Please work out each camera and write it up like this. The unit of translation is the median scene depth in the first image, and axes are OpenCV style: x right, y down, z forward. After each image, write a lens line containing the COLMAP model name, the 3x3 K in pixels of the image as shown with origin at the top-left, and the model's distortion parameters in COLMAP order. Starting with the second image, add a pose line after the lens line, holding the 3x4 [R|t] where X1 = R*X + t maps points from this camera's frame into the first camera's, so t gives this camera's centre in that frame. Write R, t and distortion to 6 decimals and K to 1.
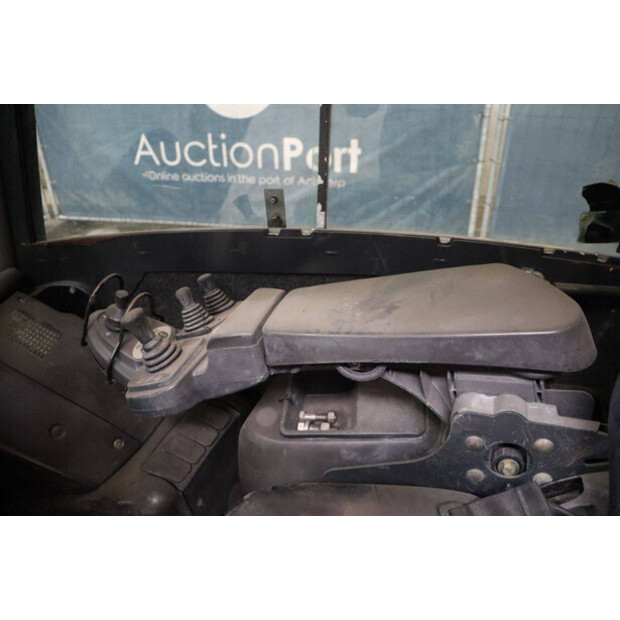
lens RADIAL K [[500.3, 0, 313.1], [0, 500.3, 310.6], [0, 0, 1]] dist [-0.084752, 0.012916]
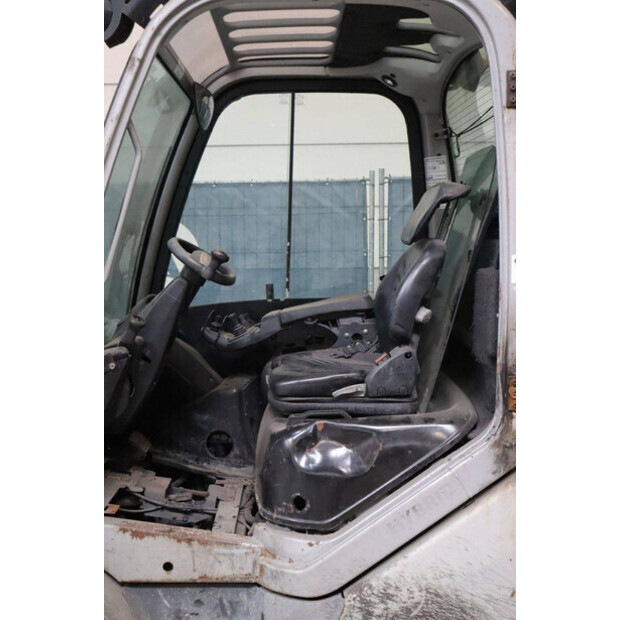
lens RADIAL K [[723.6, 0, 310.6], [0, 723.6, 307.7], [0, 0, 1]] dist [-0.026617, 0.000000]
pose [[0.980633, -0.022155, 0.194595, -0.654921], [0.101794, 0.906492, -0.409768, 1.567130], [-0.167321, 0.421641, 0.891192, -2.582023]]
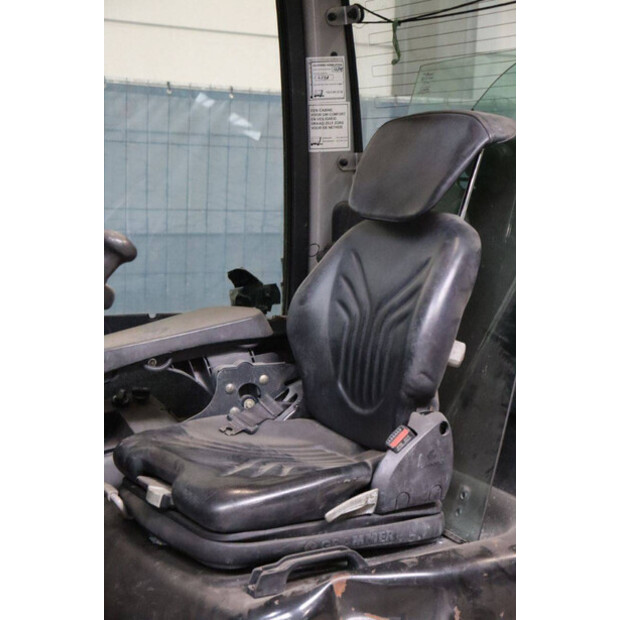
lens RADIAL K [[1149.5, 0, 309.5], [0, 1149.5, 313.0], [0, 0, 1]] dist [0.233190, 0.000000]
pose [[0.755766, -0.054738, 0.652550, -1.616912], [0.308066, 0.909062, -0.280538, 0.952111], [-0.577852, 0.413050, 0.703901, -1.657287]]
